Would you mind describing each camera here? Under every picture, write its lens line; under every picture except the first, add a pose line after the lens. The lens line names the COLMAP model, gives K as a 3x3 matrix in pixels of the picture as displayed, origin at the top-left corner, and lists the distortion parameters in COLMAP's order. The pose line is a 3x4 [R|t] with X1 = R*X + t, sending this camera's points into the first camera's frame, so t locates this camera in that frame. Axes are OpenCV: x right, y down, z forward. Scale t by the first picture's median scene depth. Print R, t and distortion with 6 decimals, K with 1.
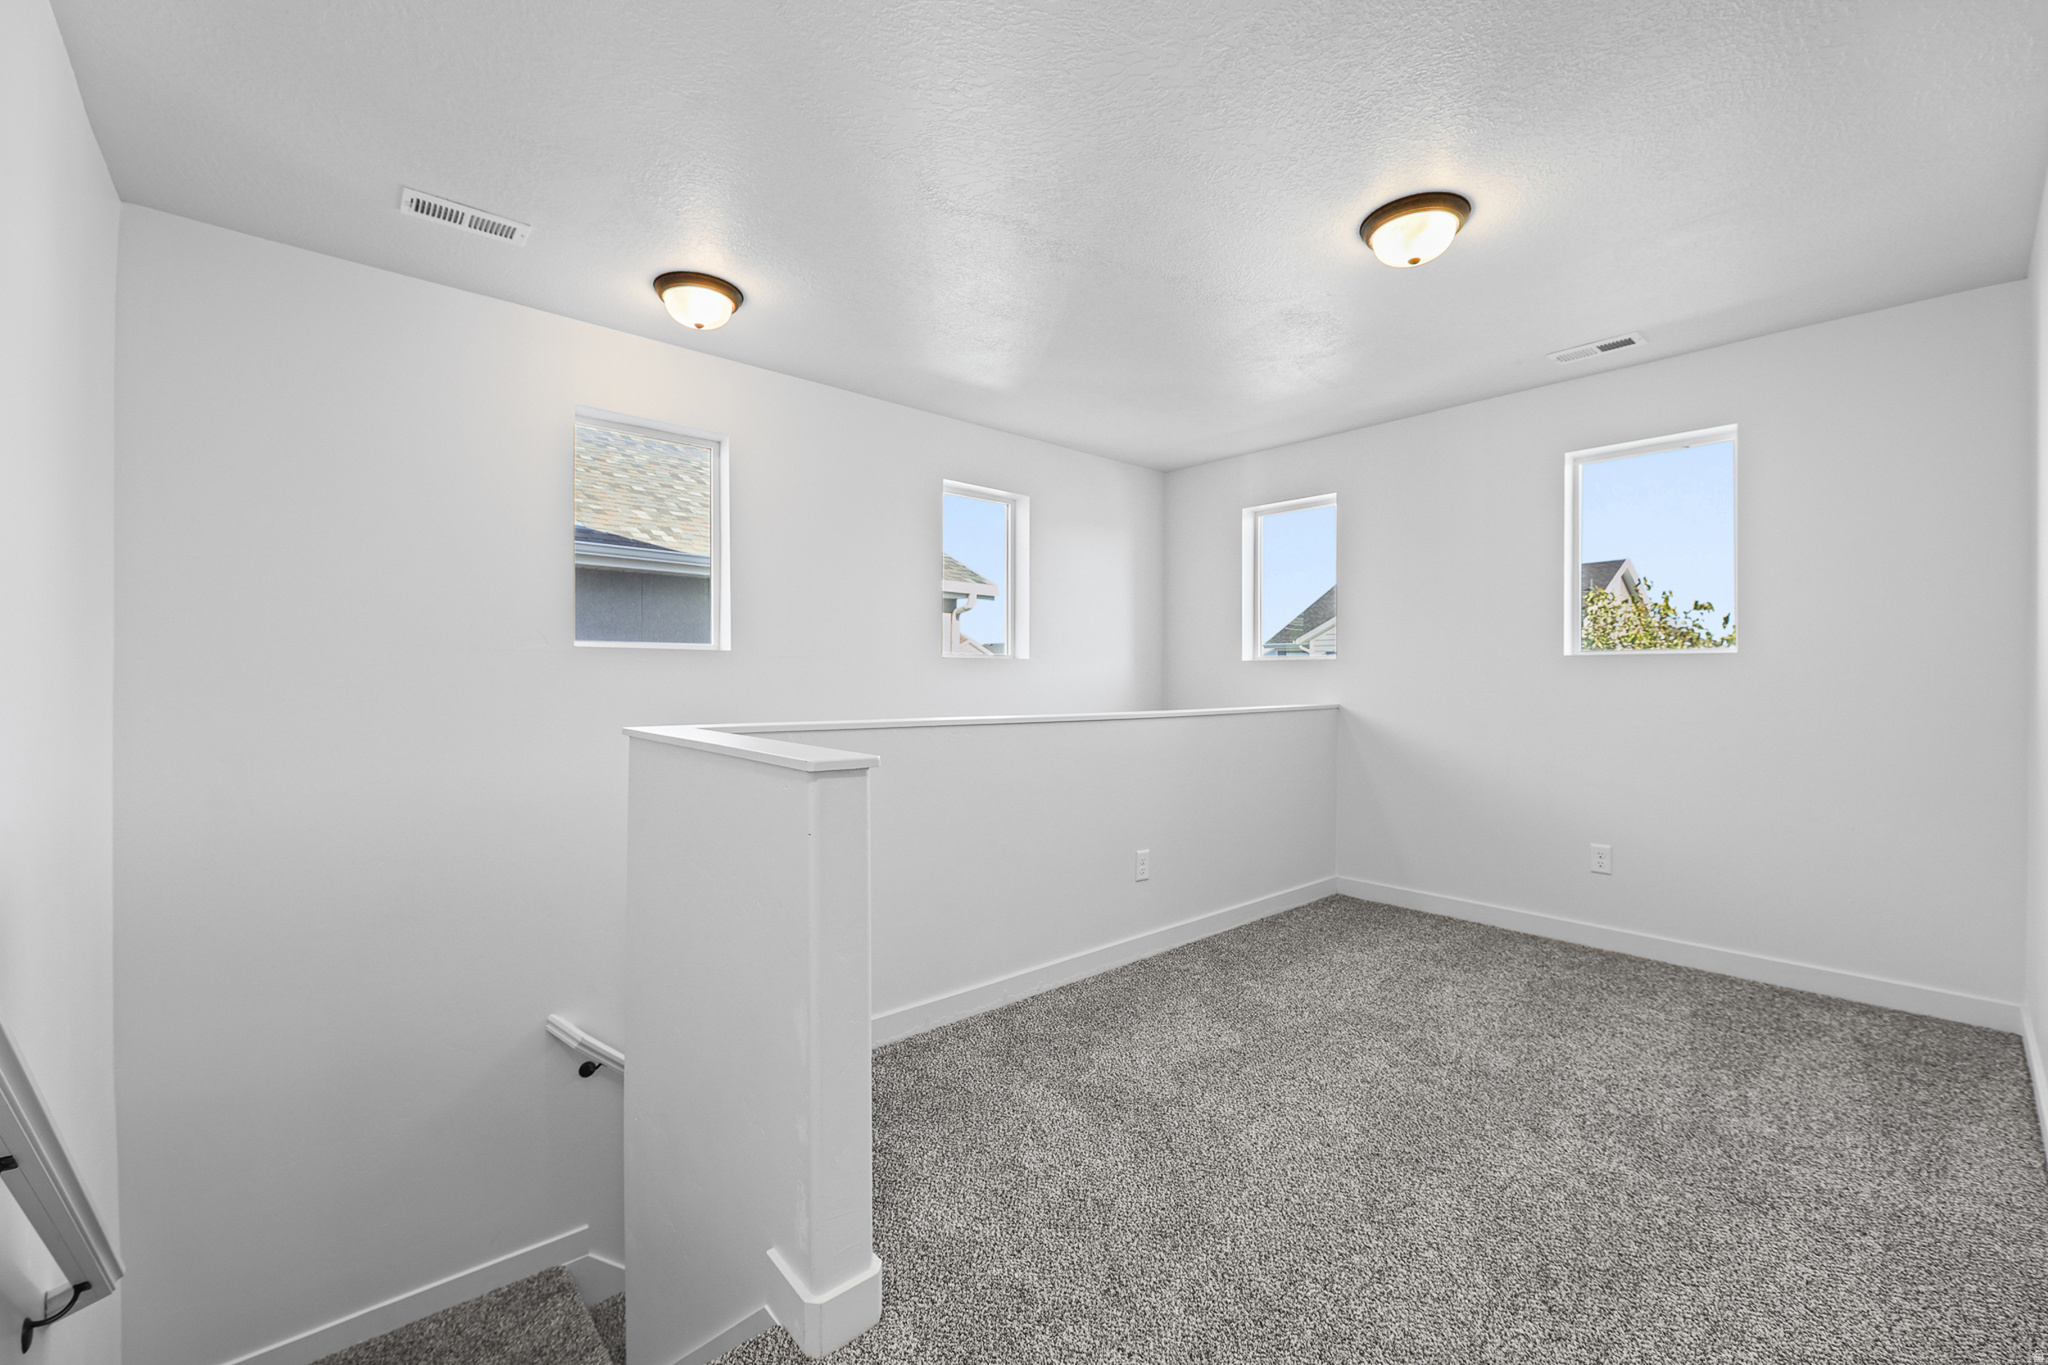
lens RADIAL K [[841.8, 0, 1022.1], [0, 841.8, 689.7], [0, 0, 1]] dist [0.000570, 0.000066]
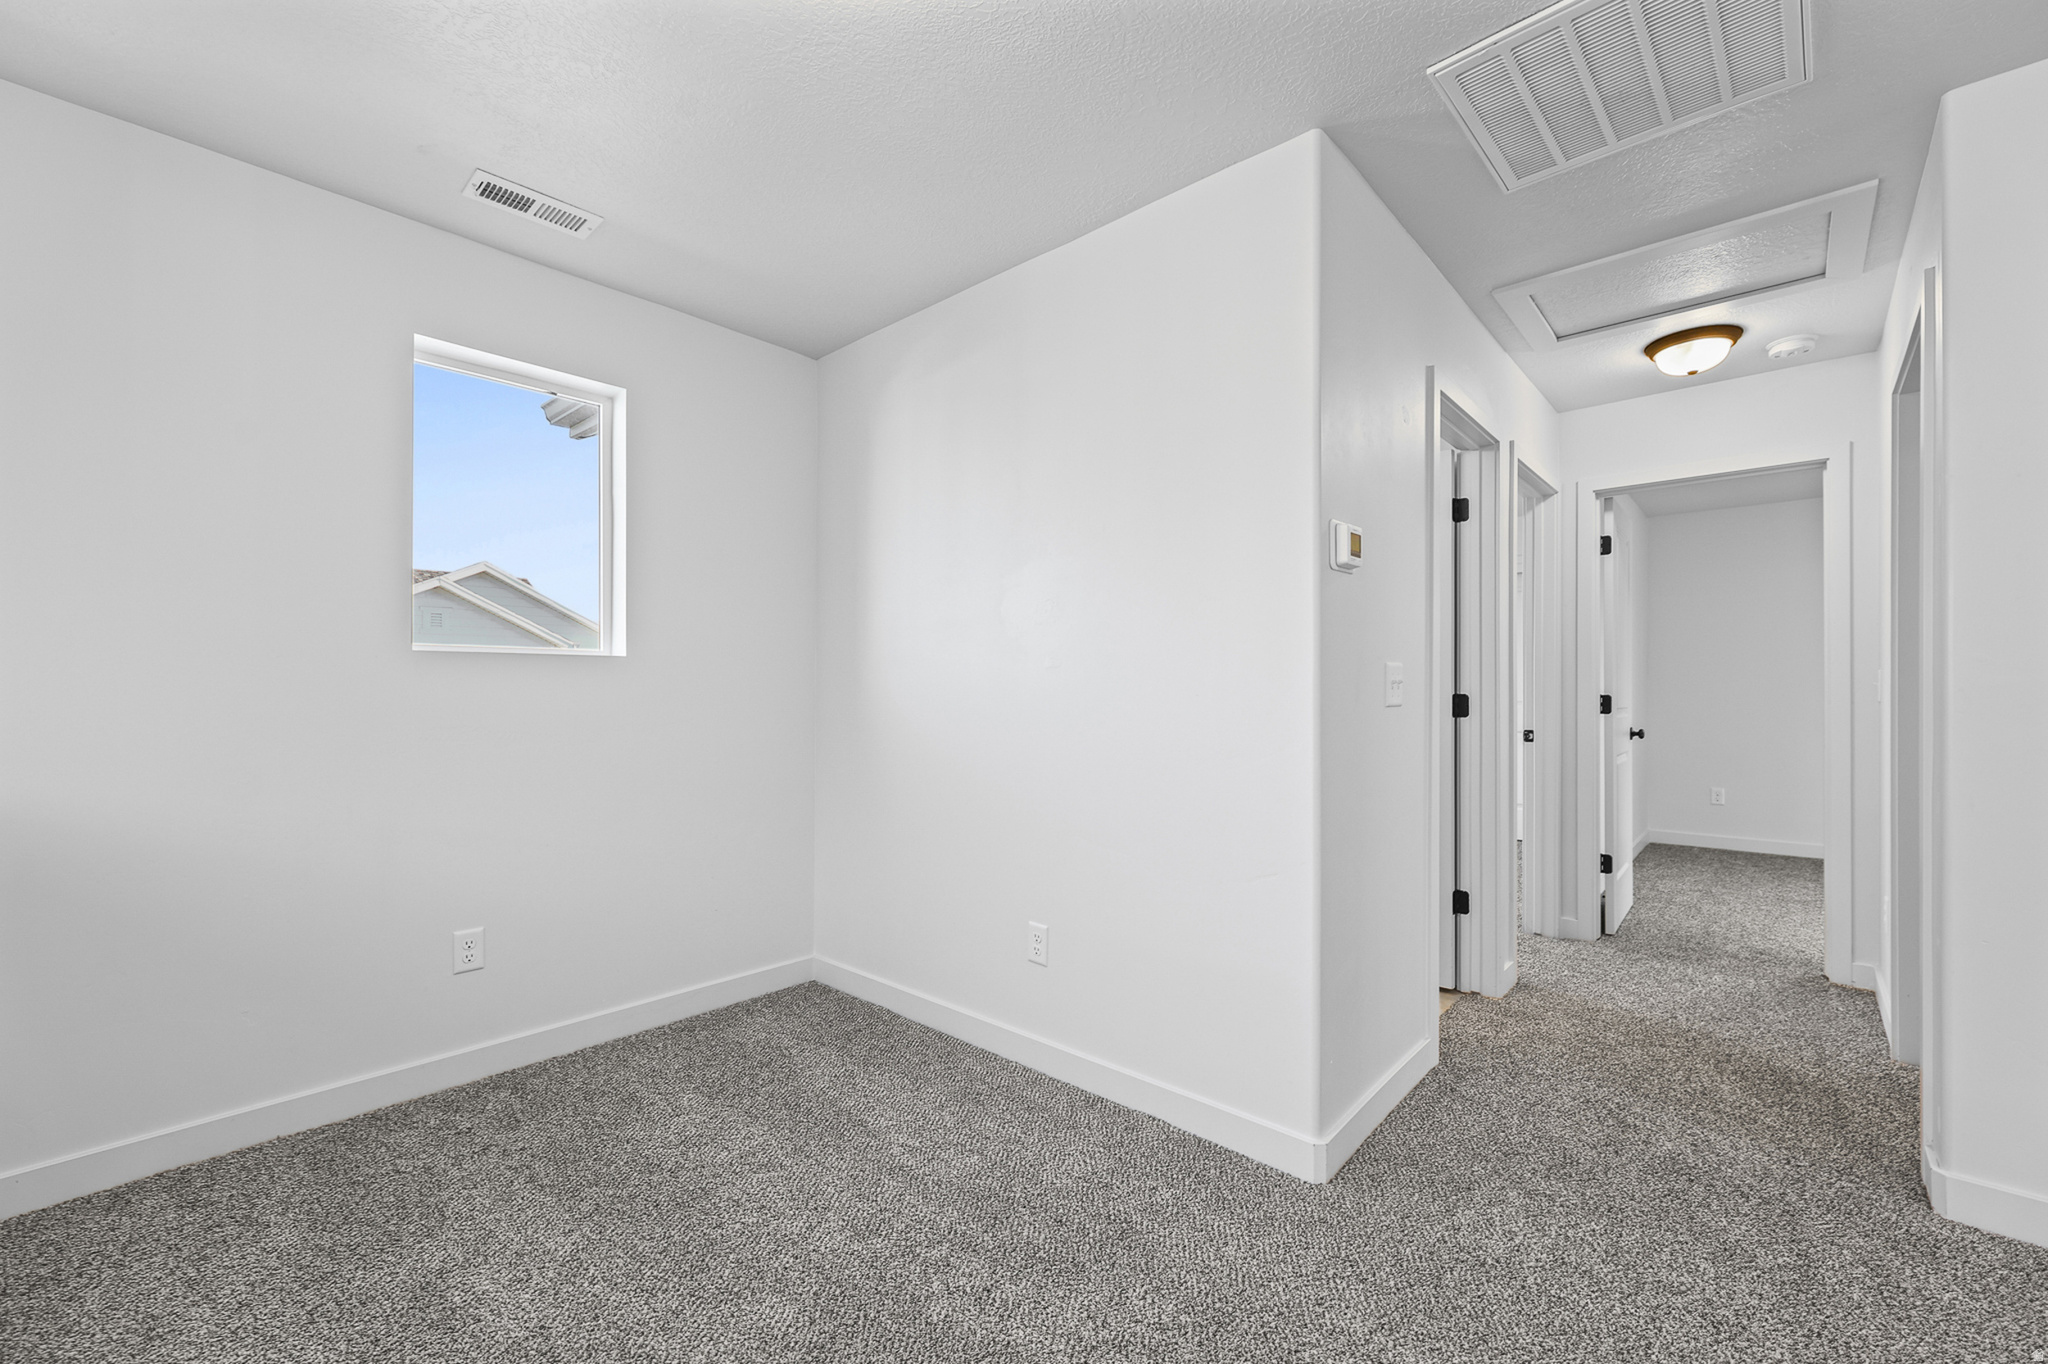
lens RADIAL K [[841.8, 0, 1022.1], [0, 841.8, 689.2], [0, 0, 1]] dist [0.000570, 0.000066]
pose [[-0.114016, 0.001430, 0.993478, -0.033144], [0.009184, 0.999958, -0.000385, -0.000466], [-0.993436, 0.009080, -0.114025, 0.686040]]
